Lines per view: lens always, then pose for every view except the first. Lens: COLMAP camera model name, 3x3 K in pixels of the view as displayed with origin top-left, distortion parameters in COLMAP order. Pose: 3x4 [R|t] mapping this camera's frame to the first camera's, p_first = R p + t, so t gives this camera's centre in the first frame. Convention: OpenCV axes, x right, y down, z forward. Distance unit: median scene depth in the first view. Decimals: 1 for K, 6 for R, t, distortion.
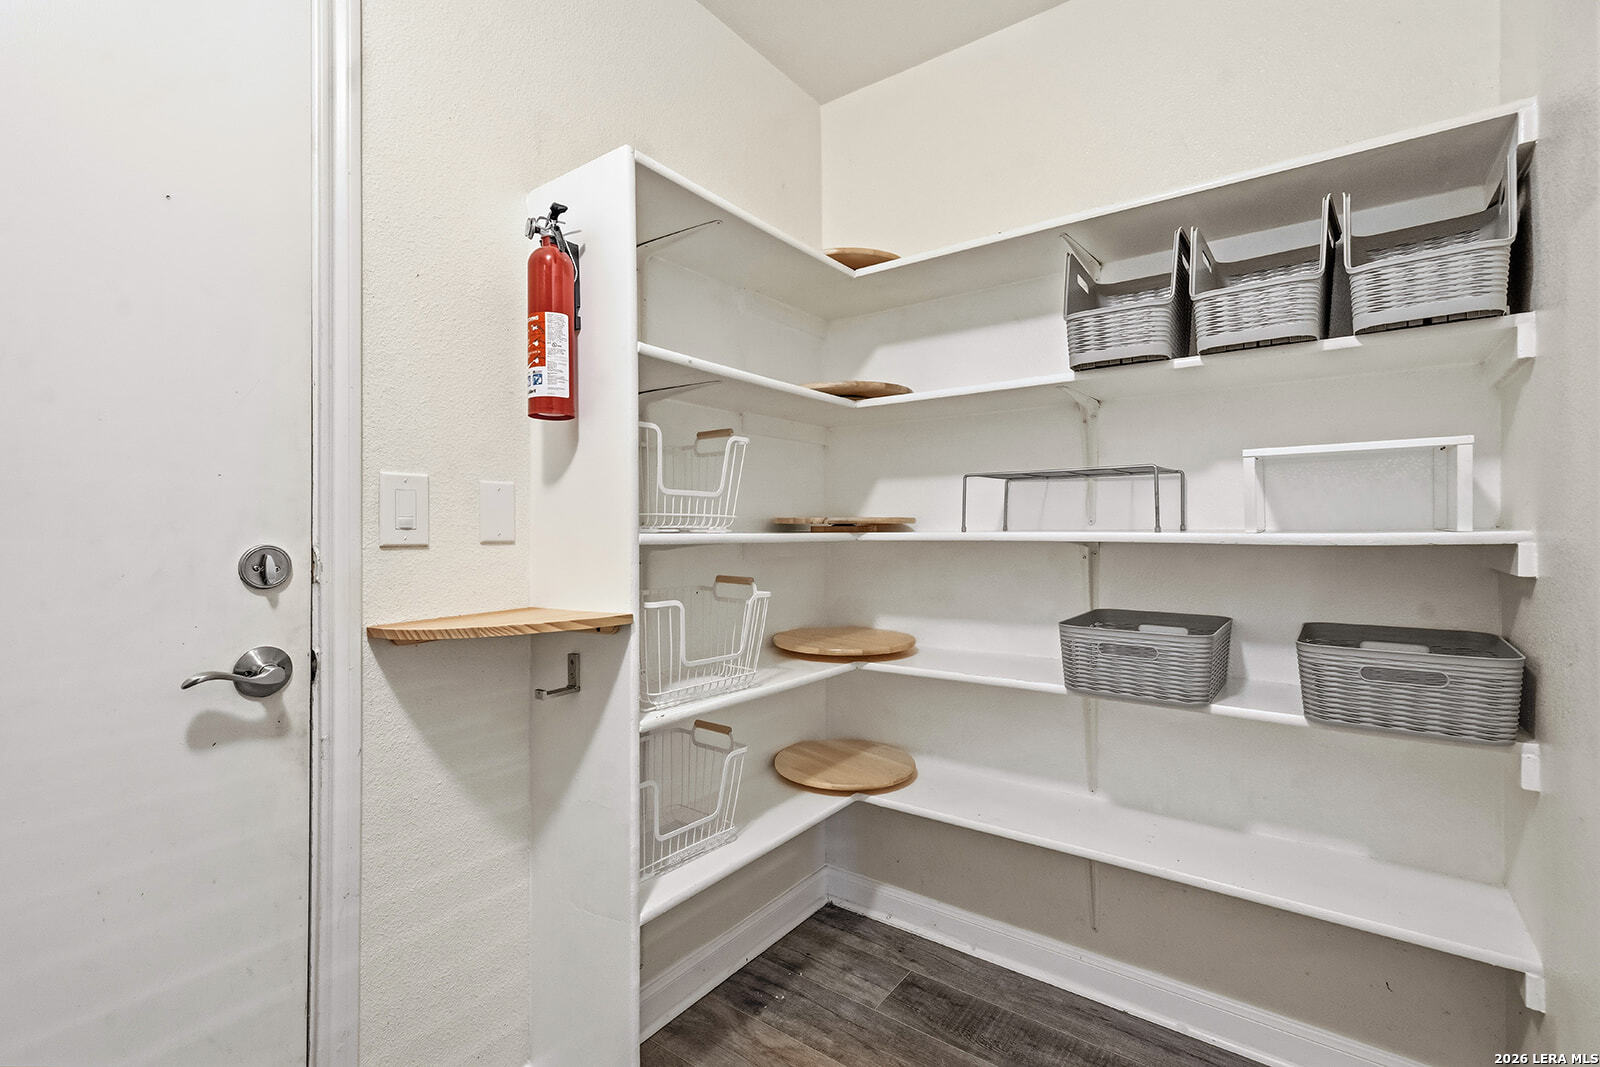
lens RADIAL K [[746.1, 0, 798.6], [0, 746.1, 533.7], [0, 0, 1]] dist [0.004077, 0.000387]
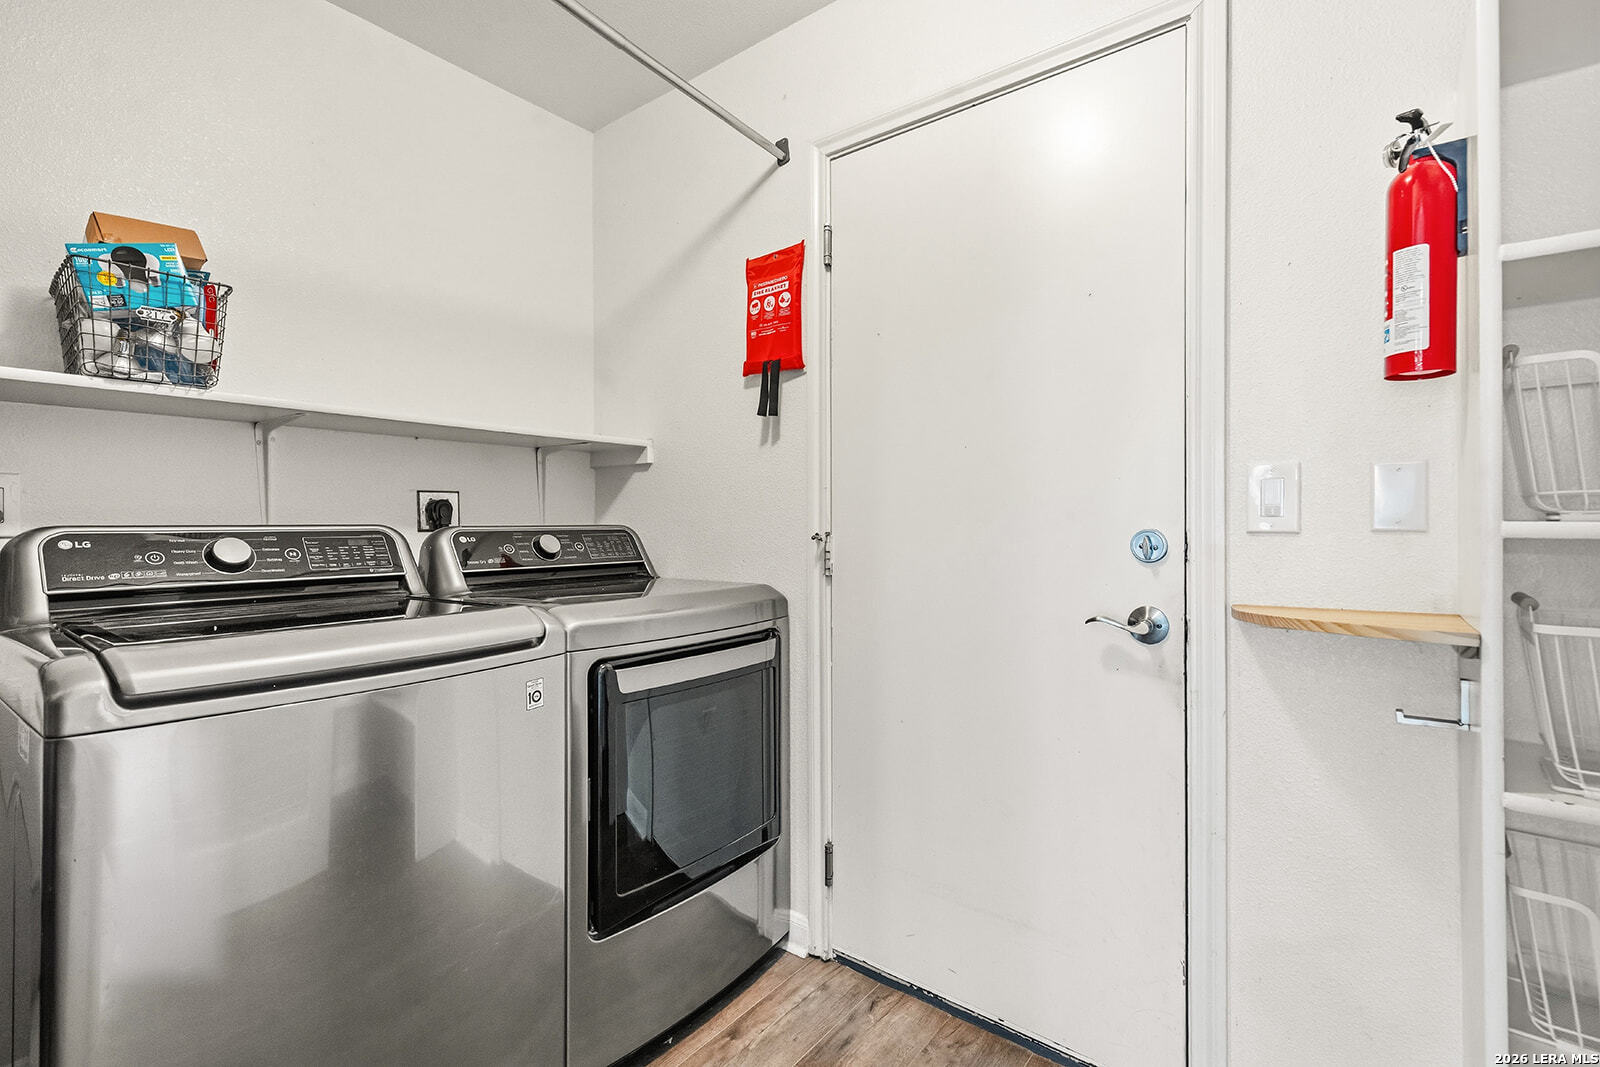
lens RADIAL K [[746.1, 0, 800.9], [0, 746.1, 524.7], [0, 0, 1]] dist [0.004077, 0.000387]
pose [[-0.057581, 0.008601, -0.998304, 0.577477], [0.000229, 0.999963, 0.008602, -0.002771], [0.998341, 0.000267, -0.057581, 0.430082]]
